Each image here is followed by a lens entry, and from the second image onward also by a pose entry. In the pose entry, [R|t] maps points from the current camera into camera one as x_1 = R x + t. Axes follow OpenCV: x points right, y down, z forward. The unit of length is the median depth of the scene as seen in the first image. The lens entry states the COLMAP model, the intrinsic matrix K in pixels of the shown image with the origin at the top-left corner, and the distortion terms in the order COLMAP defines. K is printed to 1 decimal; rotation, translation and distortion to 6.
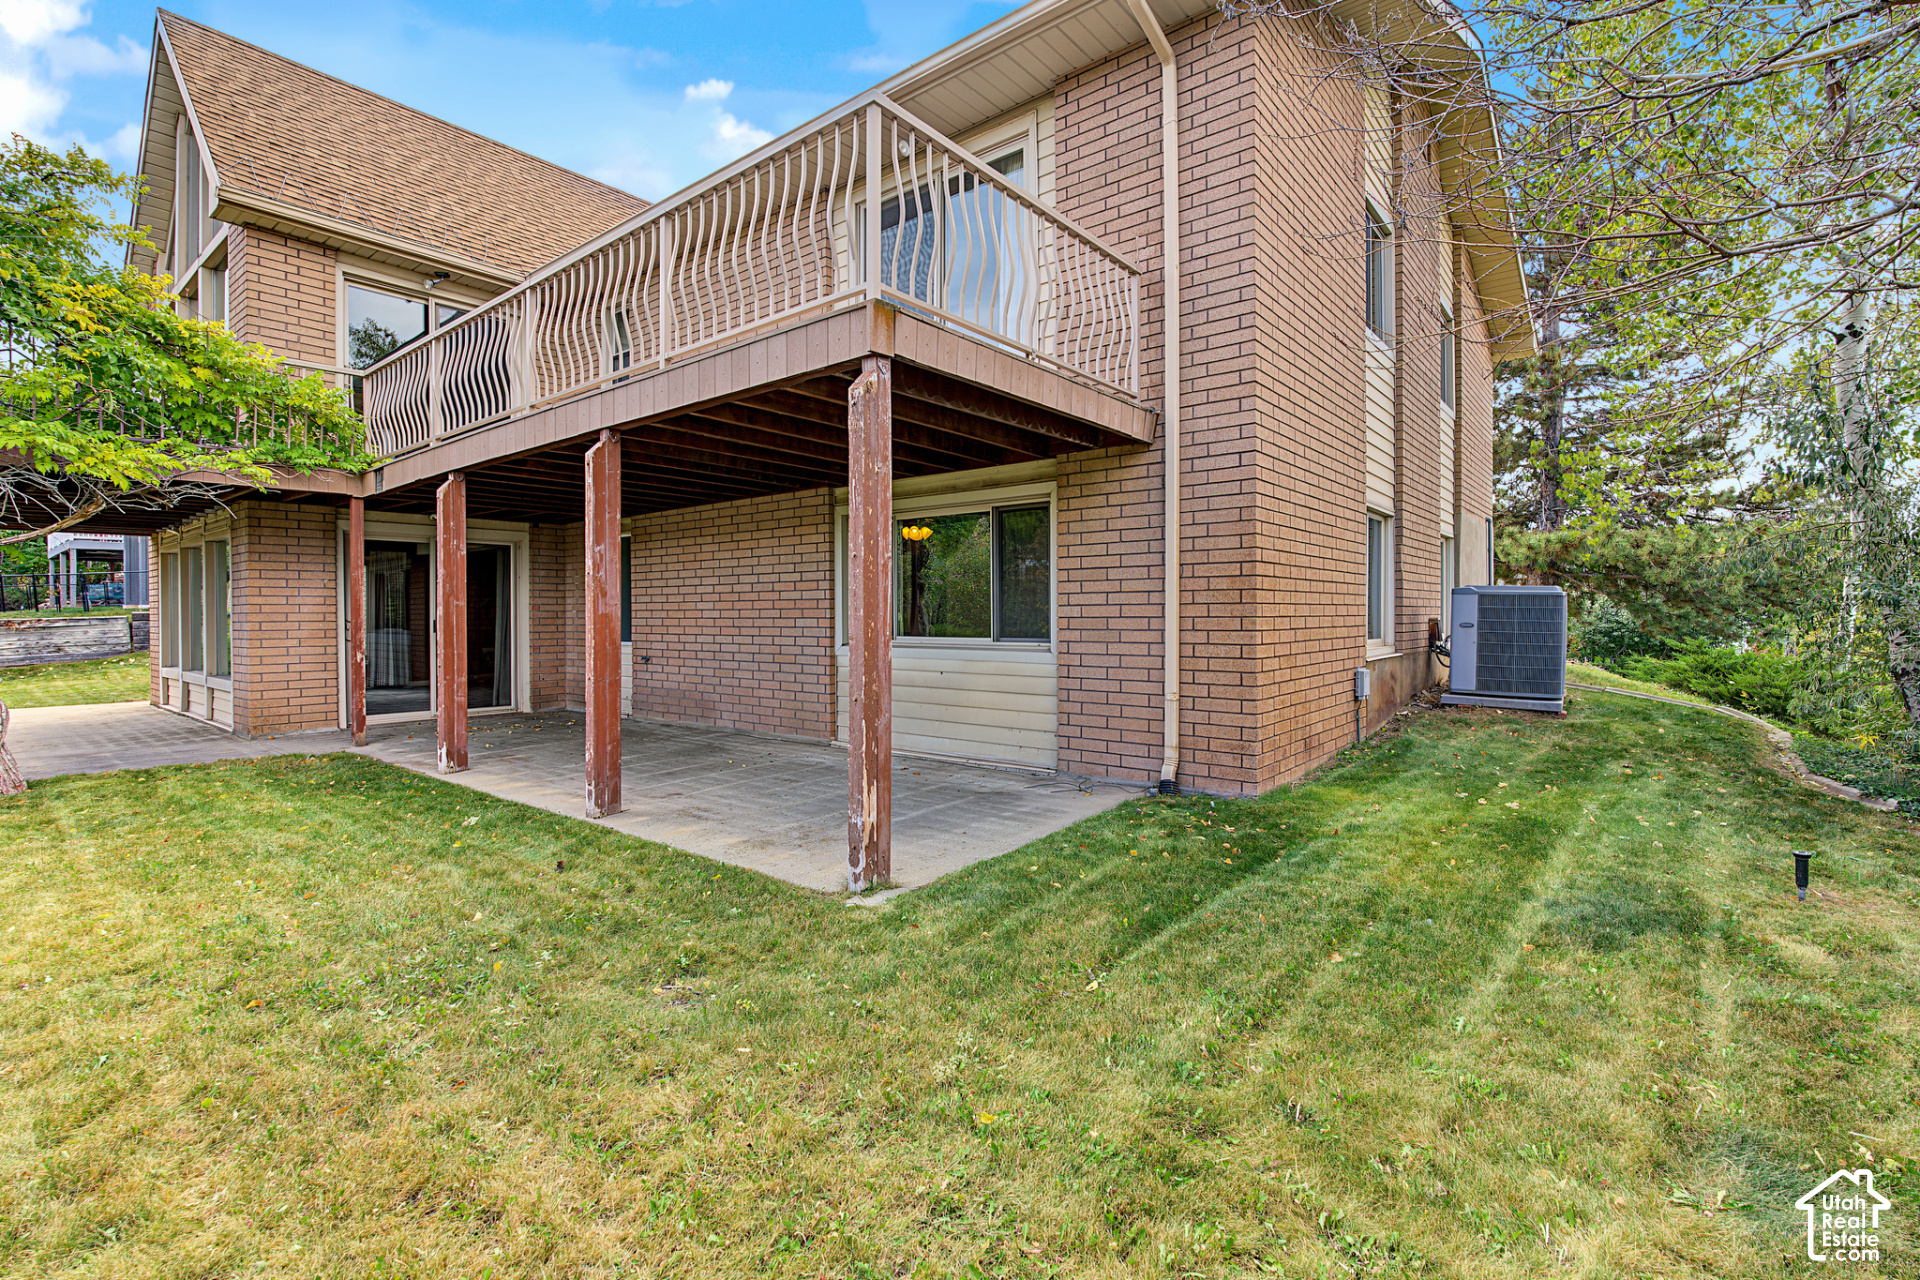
lens RADIAL K [[868.9, 0, 951.7], [0, 868.9, 623.6], [0, 0, 1]] dist [-0.011175, 0.000961]
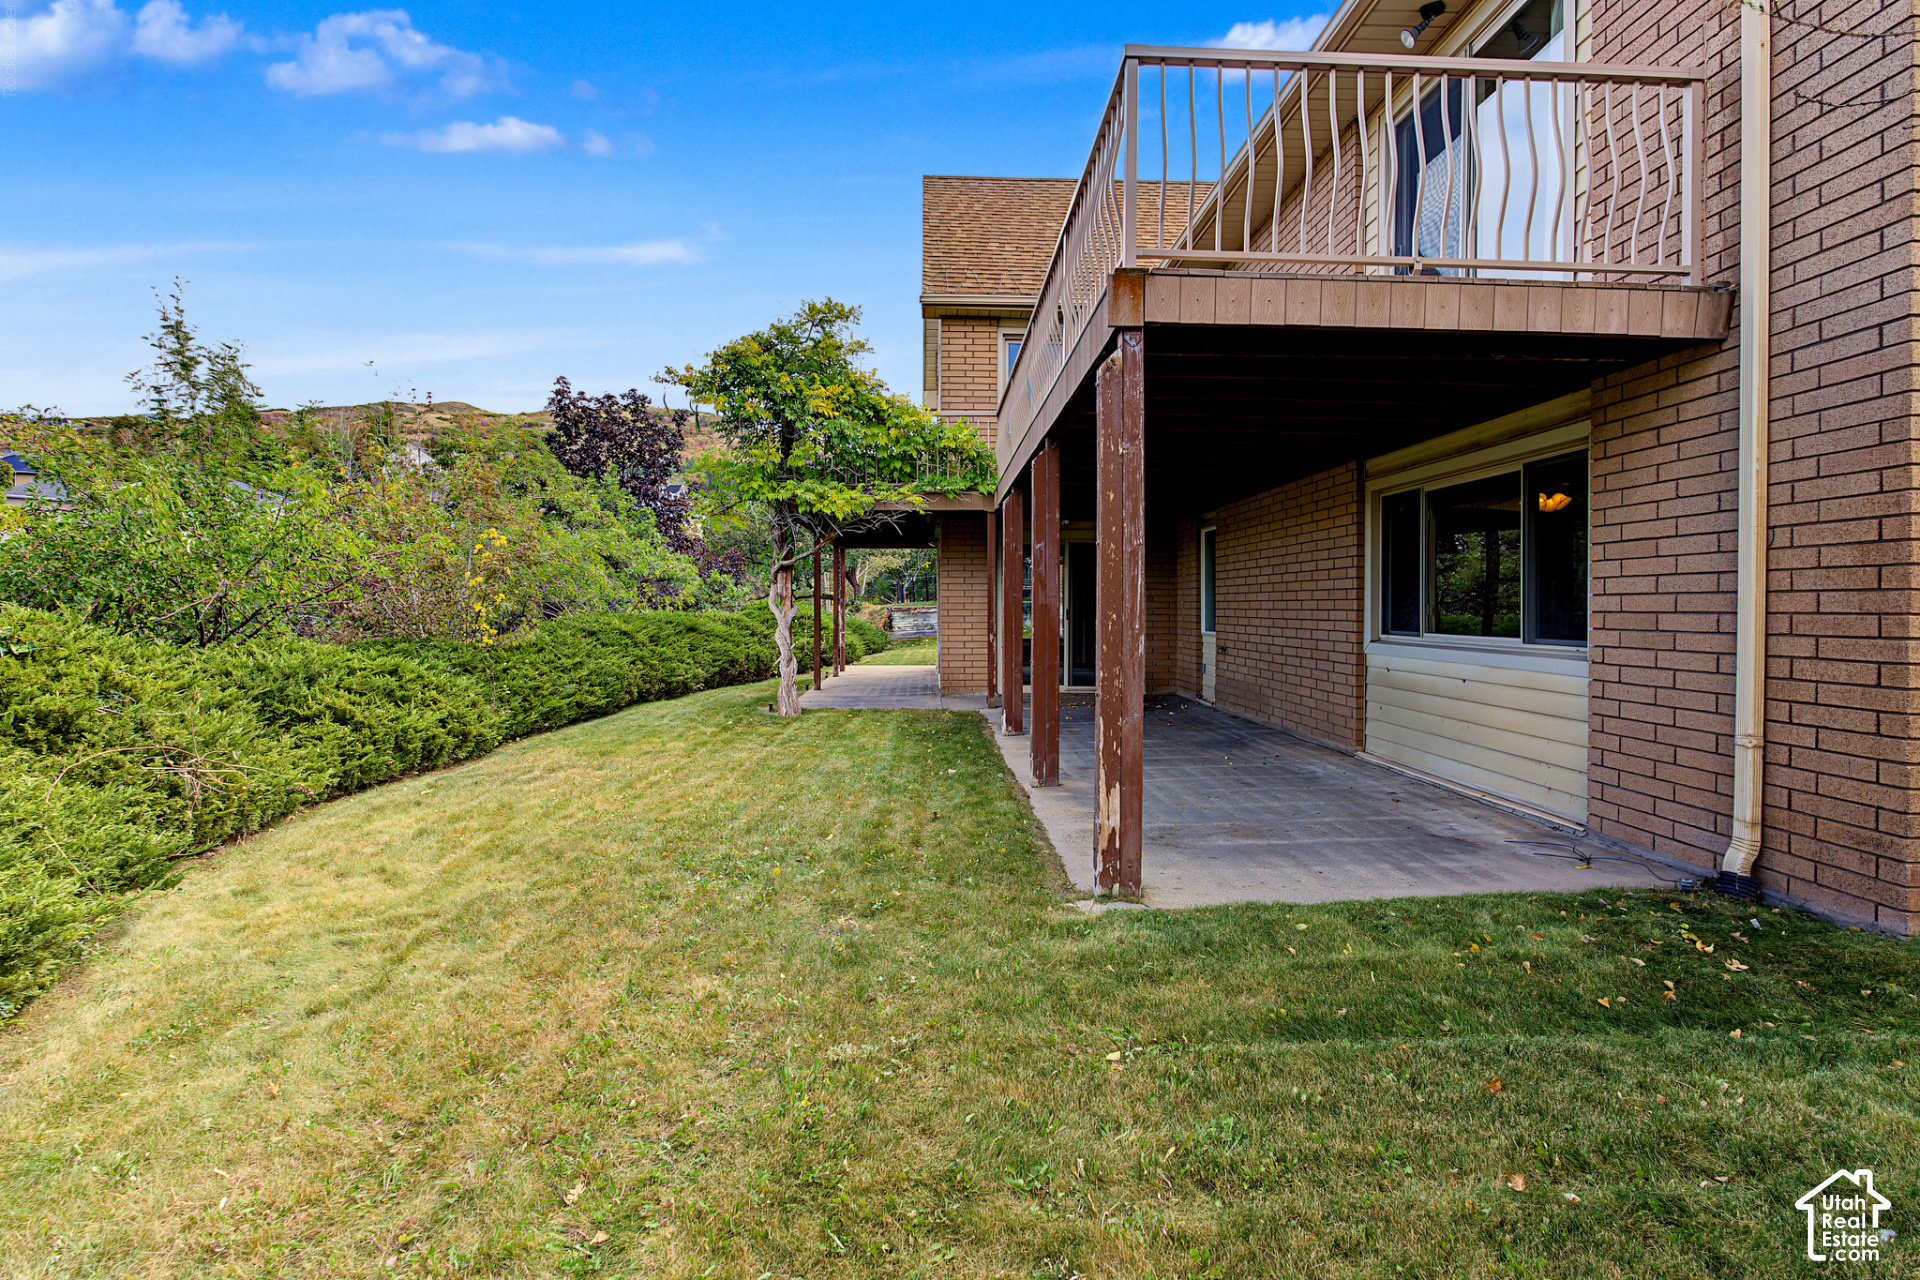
lens RADIAL K [[868.9, 0, 956.9], [0, 868.9, 613.6], [0, 0, 1]] dist [-0.011175, 0.000961]
pose [[0.665698, 0.011357, -0.746135, 0.335405], [-0.011994, 0.999918, 0.004519, -0.002906], [0.746125, 0.005941, 0.665780, 0.166058]]
